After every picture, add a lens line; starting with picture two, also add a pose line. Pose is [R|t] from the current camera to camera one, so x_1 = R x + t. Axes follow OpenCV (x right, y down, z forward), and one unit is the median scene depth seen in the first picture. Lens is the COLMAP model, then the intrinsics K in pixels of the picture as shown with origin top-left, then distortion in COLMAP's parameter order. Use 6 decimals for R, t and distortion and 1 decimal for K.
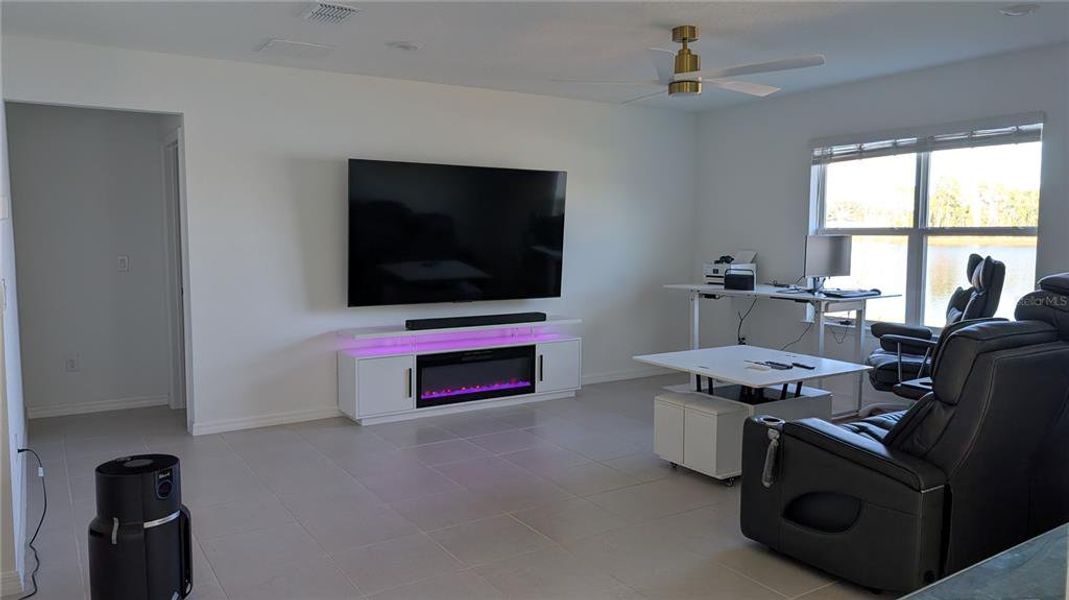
lens RADIAL K [[775.8, 0, 538.1], [0, 775.8, 295.0], [0, 0, 1]] dist [0.063030, -0.042788]
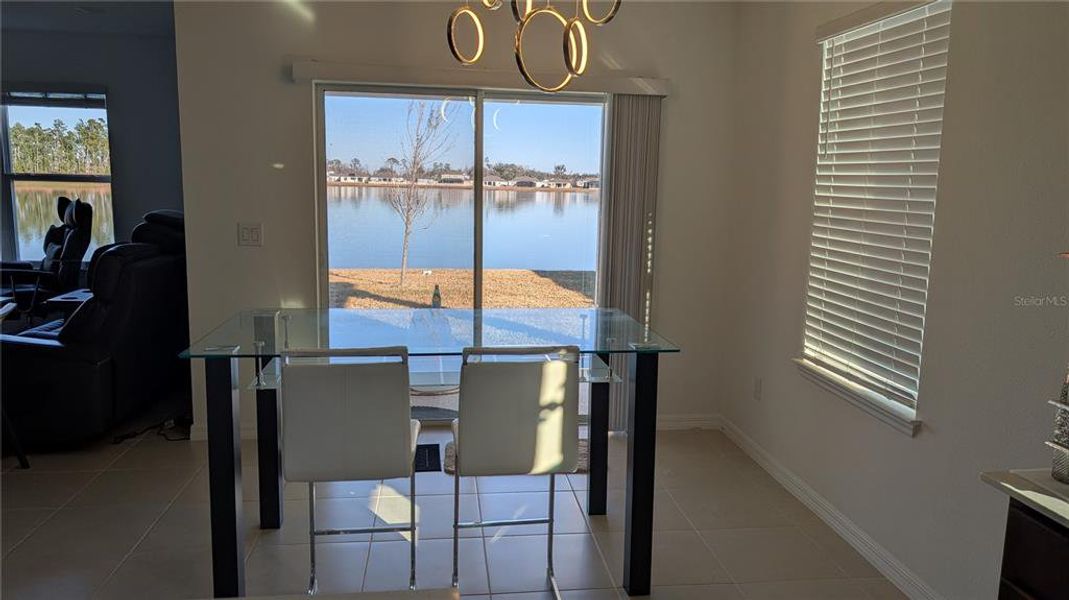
lens RADIAL K [[775.8, 0, 537.6], [0, 775.8, 288.2], [0, 0, 1]] dist [0.063030, -0.042788]
pose [[0.437538, -0.112682, 0.892112, -0.205106], [0.053464, 0.993622, 0.099282, 0.004942], [-0.897609, 0.004257, 0.440772, -0.170921]]
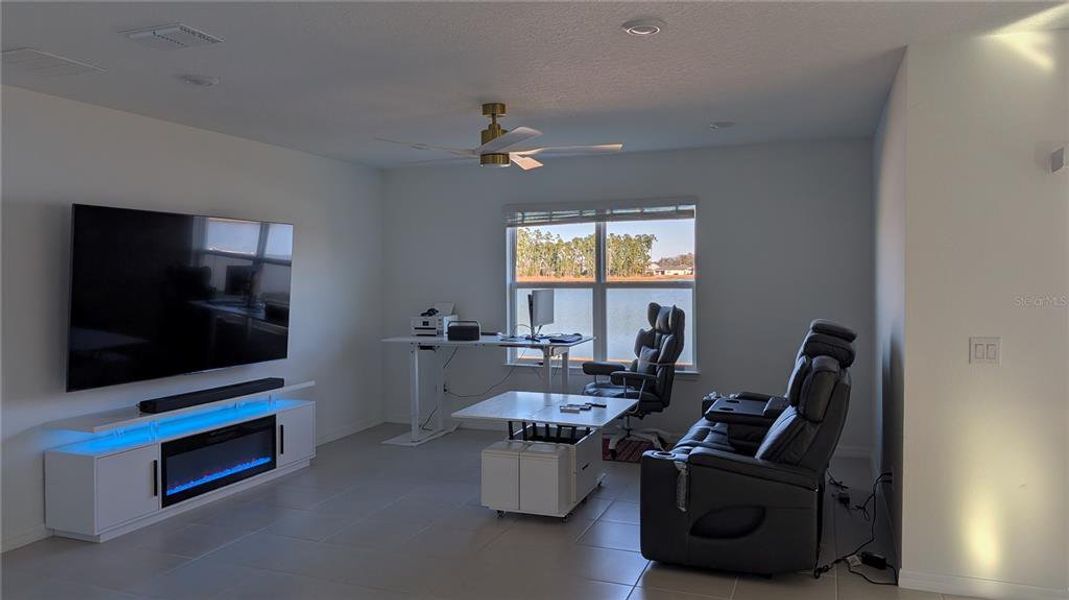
lens RADIAL K [[775.8, 0, 523.8], [0, 775.8, 292.1], [0, 0, 1]] dist [0.063030, -0.042788]
pose [[0.812432, -0.019821, 0.582719, -0.325057], [0.053697, 0.997718, -0.040928, -0.027491], [-0.580578, 0.064541, 0.811643, 0.090298]]
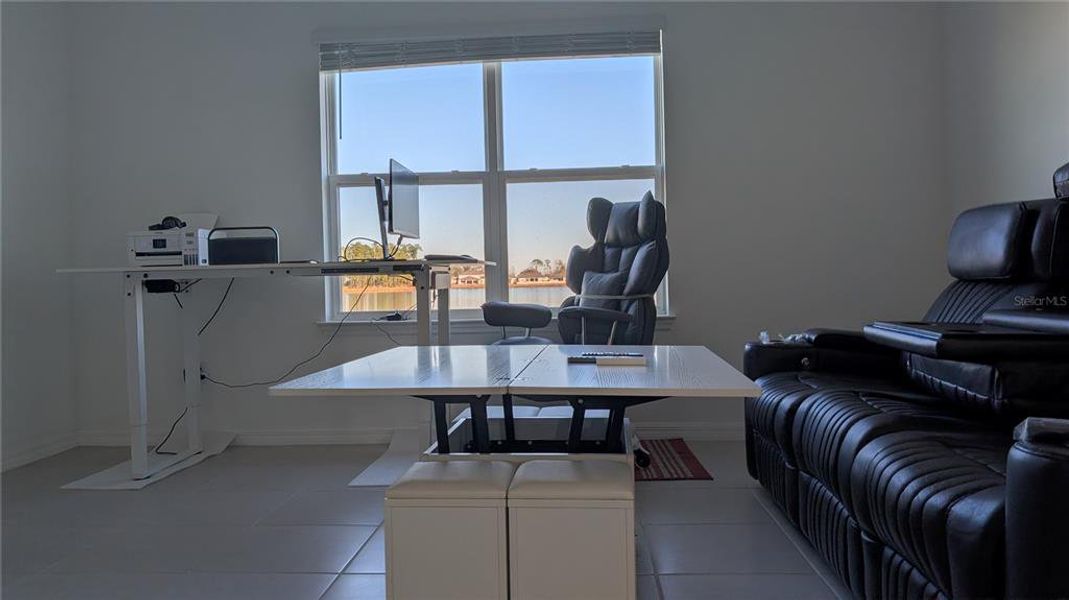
lens RADIAL K [[775.8, 0, 530.2], [0, 775.8, 294.7], [0, 0, 1]] dist [0.063030, -0.042788]
pose [[0.595839, -0.026048, 0.802681, -0.060038], [0.084718, 0.995936, -0.030567, 0.049847], [-0.798623, 0.086214, 0.595625, 0.581522]]
